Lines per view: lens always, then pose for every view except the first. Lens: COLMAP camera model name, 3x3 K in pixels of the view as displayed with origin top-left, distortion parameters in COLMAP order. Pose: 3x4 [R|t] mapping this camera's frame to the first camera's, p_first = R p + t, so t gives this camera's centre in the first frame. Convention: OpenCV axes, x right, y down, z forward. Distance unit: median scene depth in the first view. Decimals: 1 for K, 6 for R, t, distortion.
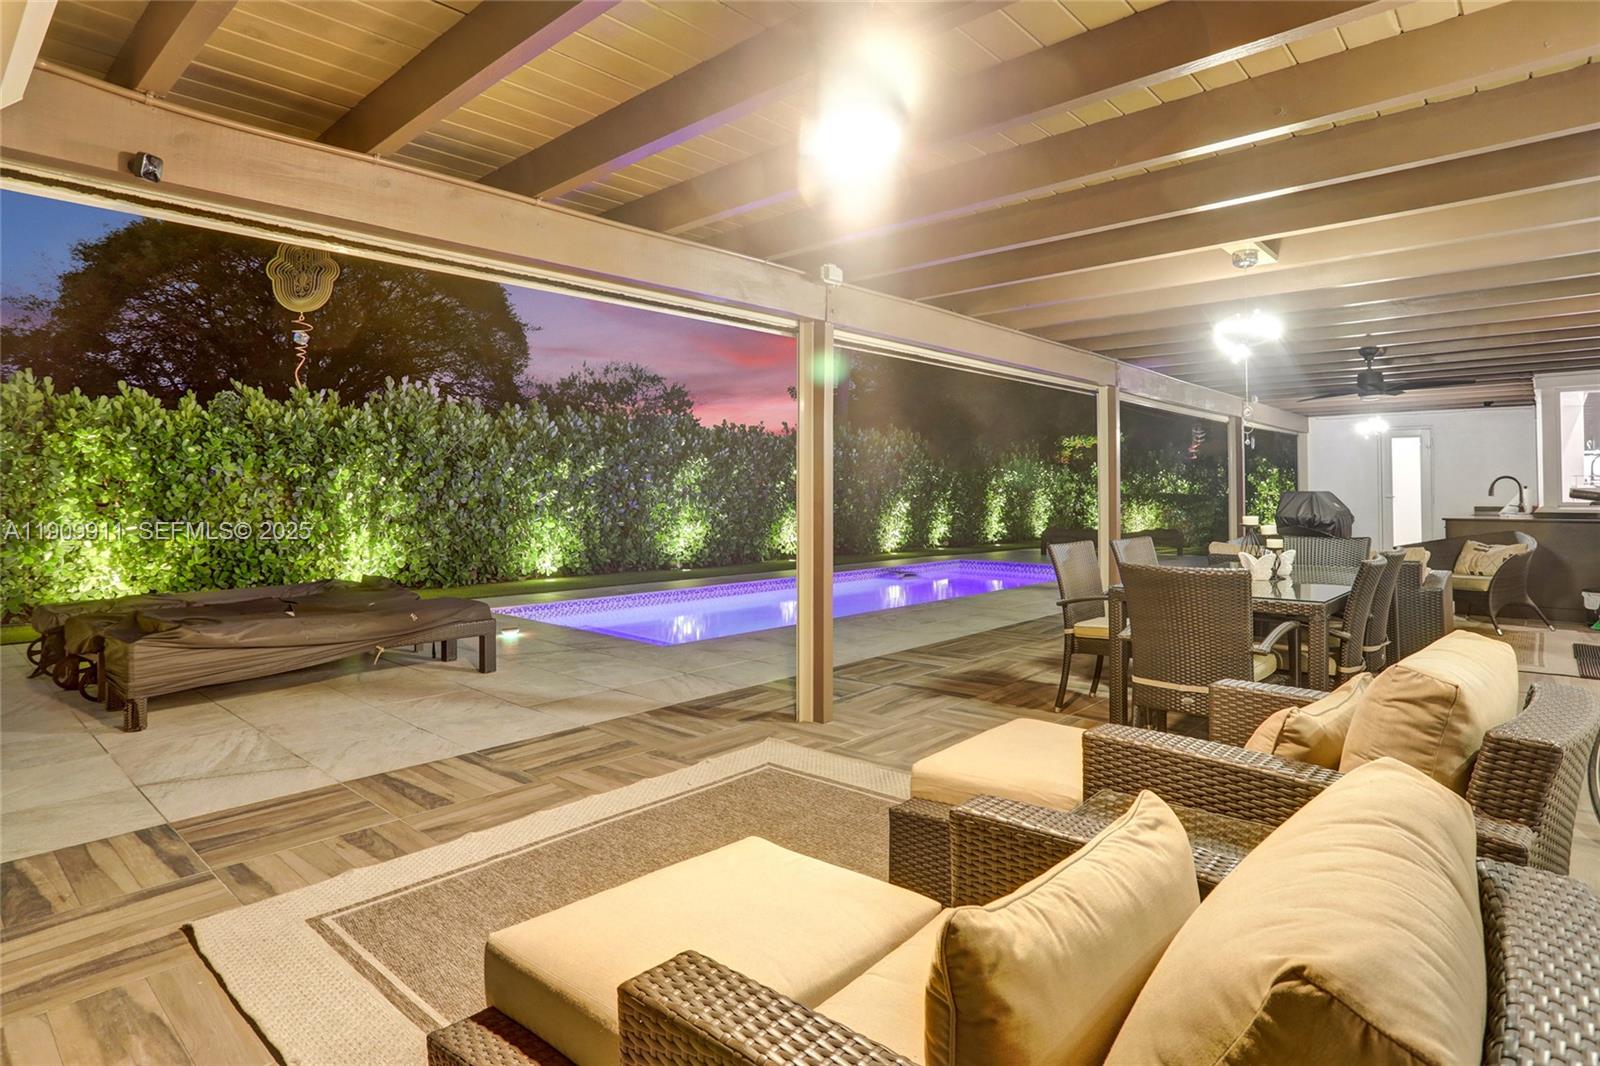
lens RADIAL K [[869.9, 0, 798.5], [0, 869.9, 467.6], [0, 0, 1]] dist [-0.005778, -0.000776]
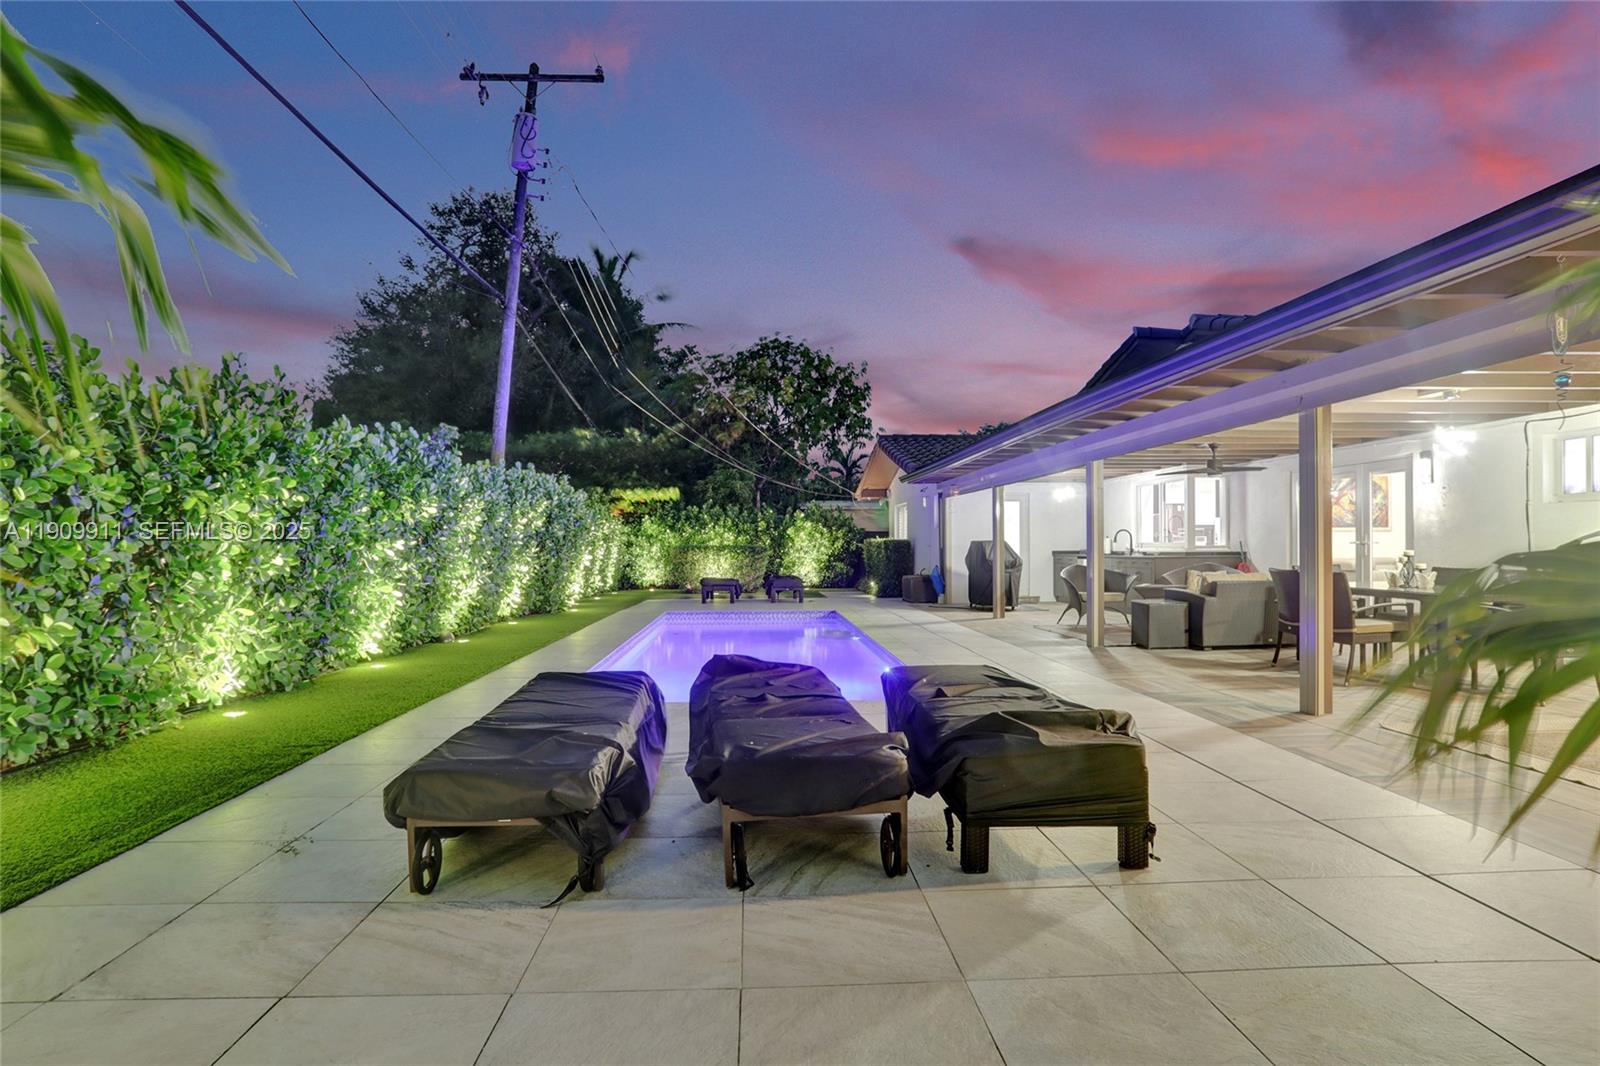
lens RADIAL K [[897.0, 0, 800.0], [0, 897.0, 533.0], [0, 0, 1]] dist [-0.000896, 0.000193]
pose [[0.700035, 0.005077, 0.714090, -0.710207], [-0.014109, 0.999878, 0.006723, 0.012255], [-0.713969, -0.014781, 0.700021, 0.288550]]
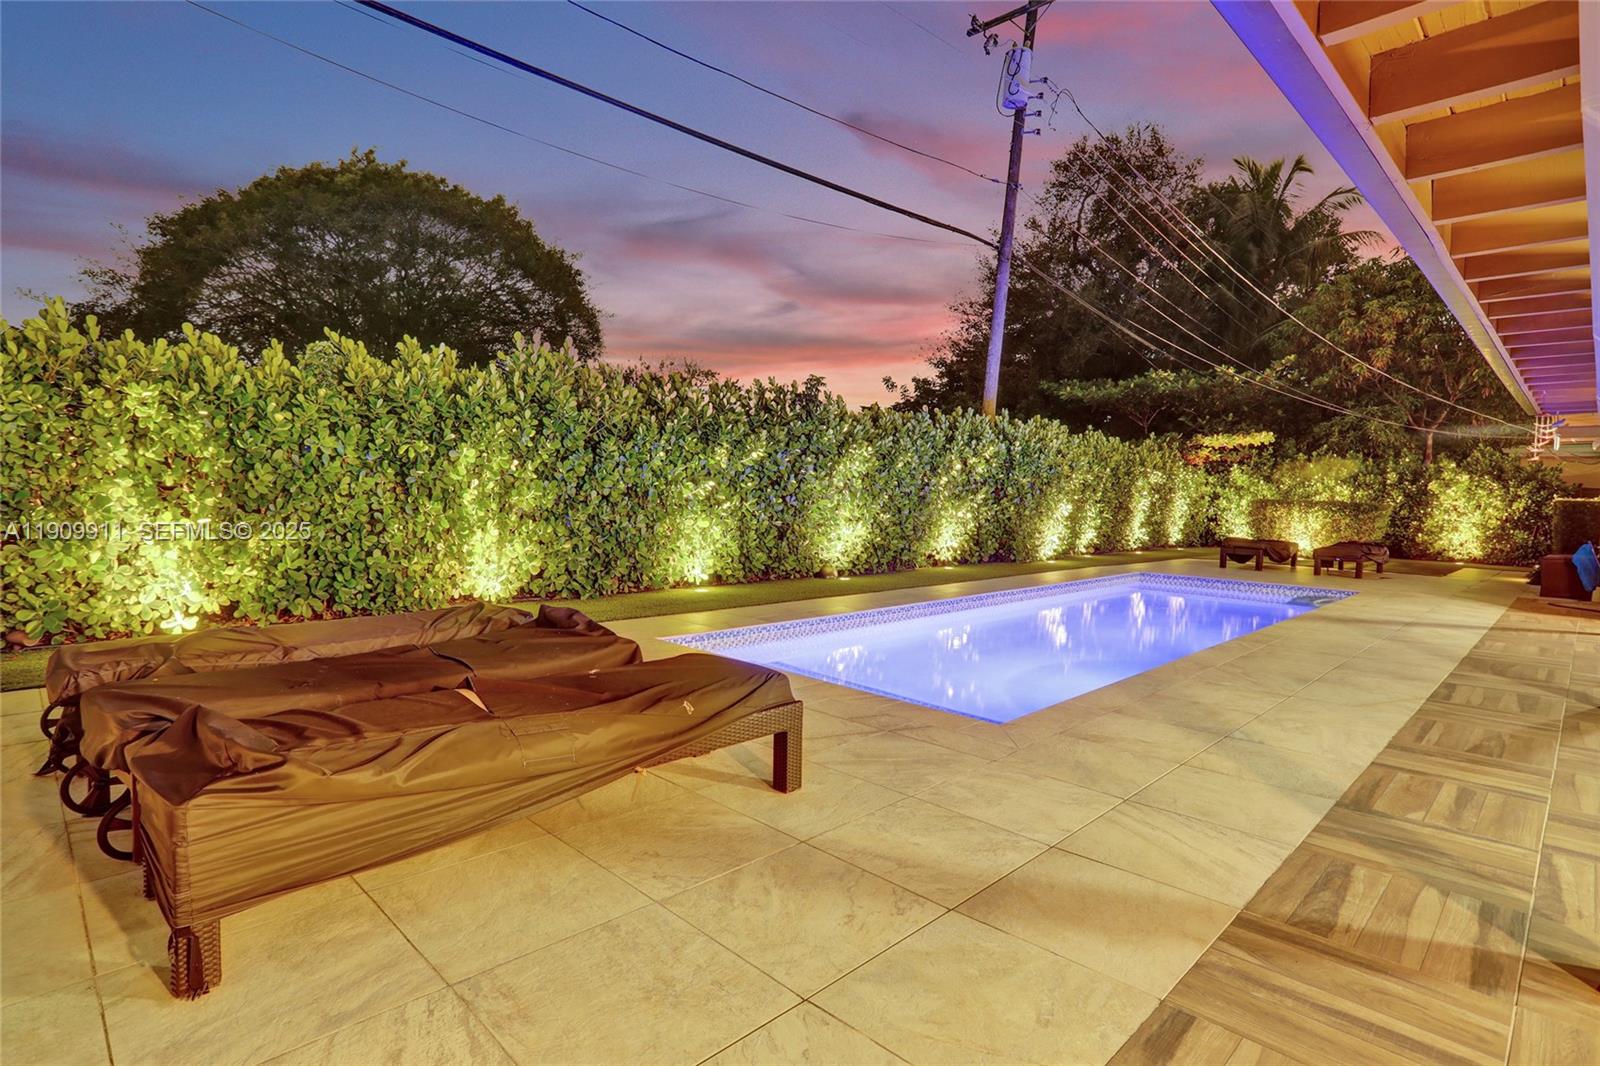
lens RADIAL K [[827.1, 0, 800.6], [0, 827.1, 524.4], [0, 0, 1]] dist [-0.019192, 0.001121]
pose [[0.999082, 0.025164, -0.034669, -0.204630], [-0.022548, 0.997012, 0.073884, 0.008432], [0.036425, -0.073035, 0.996664, 0.278288]]
